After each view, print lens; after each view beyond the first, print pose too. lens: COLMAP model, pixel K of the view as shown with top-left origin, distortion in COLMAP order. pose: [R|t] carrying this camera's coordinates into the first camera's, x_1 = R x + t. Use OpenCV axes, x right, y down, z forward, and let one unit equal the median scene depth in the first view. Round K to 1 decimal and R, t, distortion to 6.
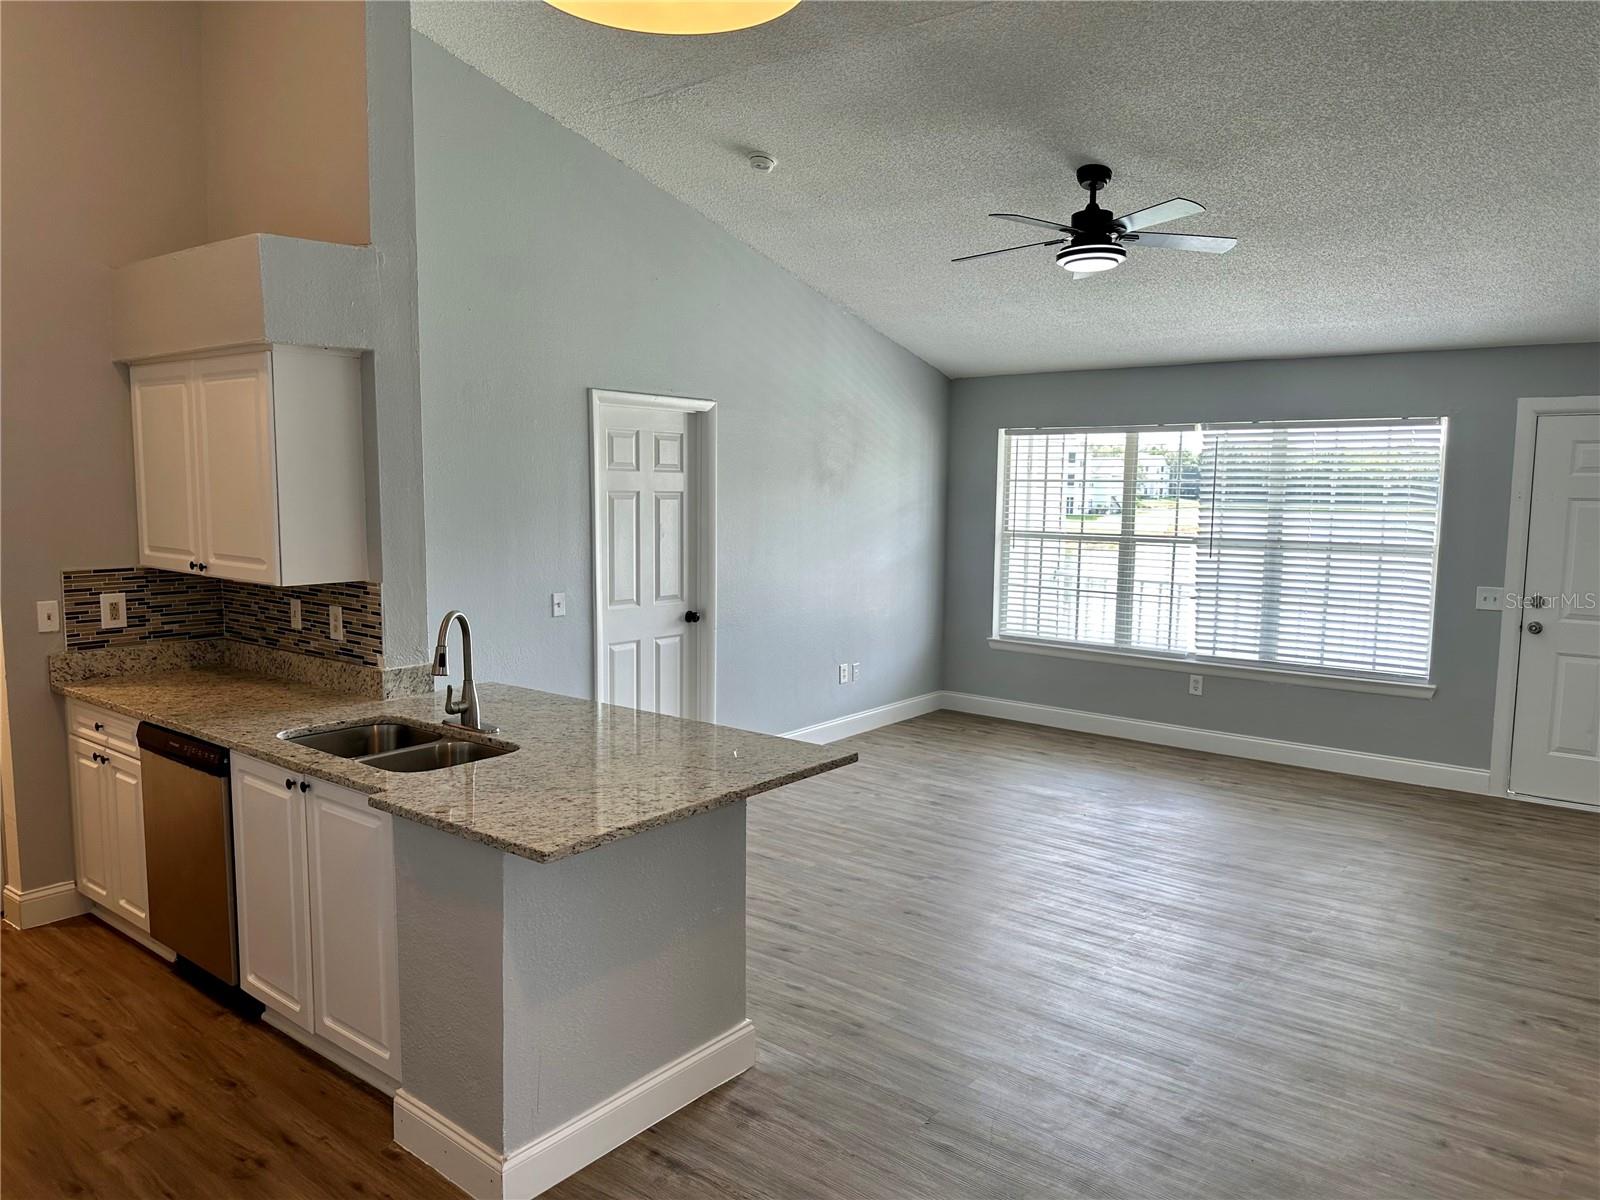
lens RADIAL K [[1120.0, 0, 805.2], [0, 1120.0, 604.4], [0, 0, 1]] dist [0.082379, -0.115075]
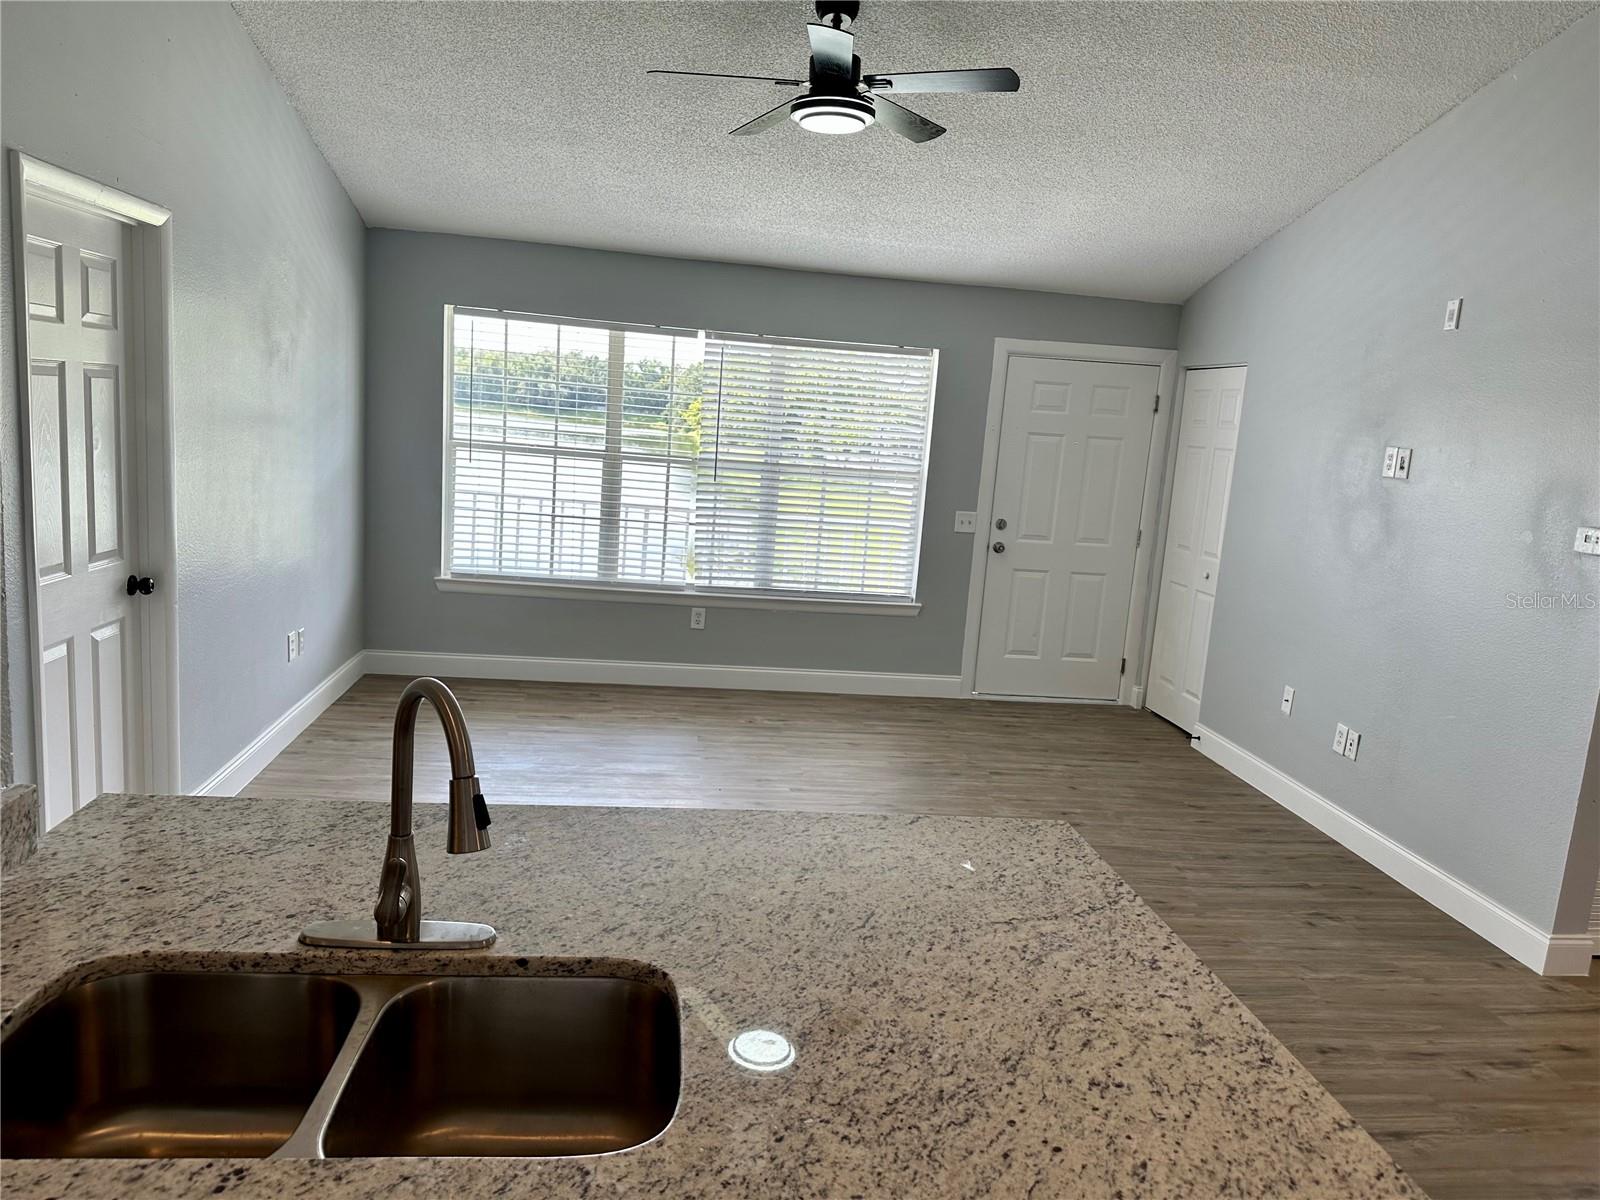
lens RADIAL K [[1120.0, 0, 805.2], [0, 1120.0, 604.4], [0, 0, 1]] dist [0.082379, -0.115075]
pose [[0.704197, -0.076814, 0.705837, -0.402655], [0.010324, 0.995133, 0.097997, -0.048622], [-0.709929, -0.061722, 0.701563, 0.496302]]
